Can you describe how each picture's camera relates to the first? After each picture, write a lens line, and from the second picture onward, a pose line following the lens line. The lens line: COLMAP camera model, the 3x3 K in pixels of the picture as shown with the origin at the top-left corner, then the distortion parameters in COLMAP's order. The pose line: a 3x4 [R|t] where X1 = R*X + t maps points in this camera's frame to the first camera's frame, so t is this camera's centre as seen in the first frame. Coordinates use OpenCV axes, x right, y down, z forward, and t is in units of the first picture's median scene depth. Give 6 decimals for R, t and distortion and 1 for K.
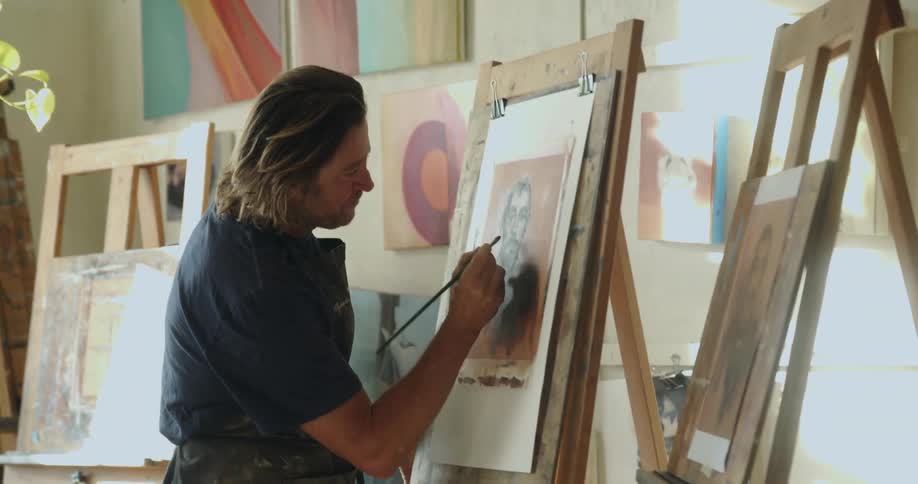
lens RADIAL K [[622.8, 0, 459.0], [0, 622.8, 242.0], [0, 0, 1]] dist [-0.000966, 0.000522]
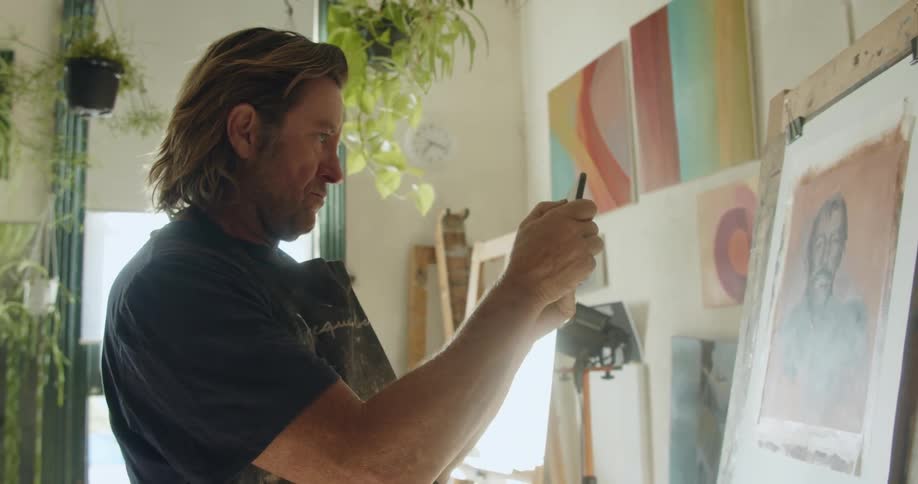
lens RADIAL K [[945.4, 0, 459.0], [0, 945.4, 242.0], [0, 0, 1]] dist [-0.155649, 0.124725]
pose [[0.954009, -0.035370, -0.297684, -0.005925], [0.028527, 0.999220, -0.027301, -0.032319], [0.298417, 0.017553, 0.954274, -0.396981]]
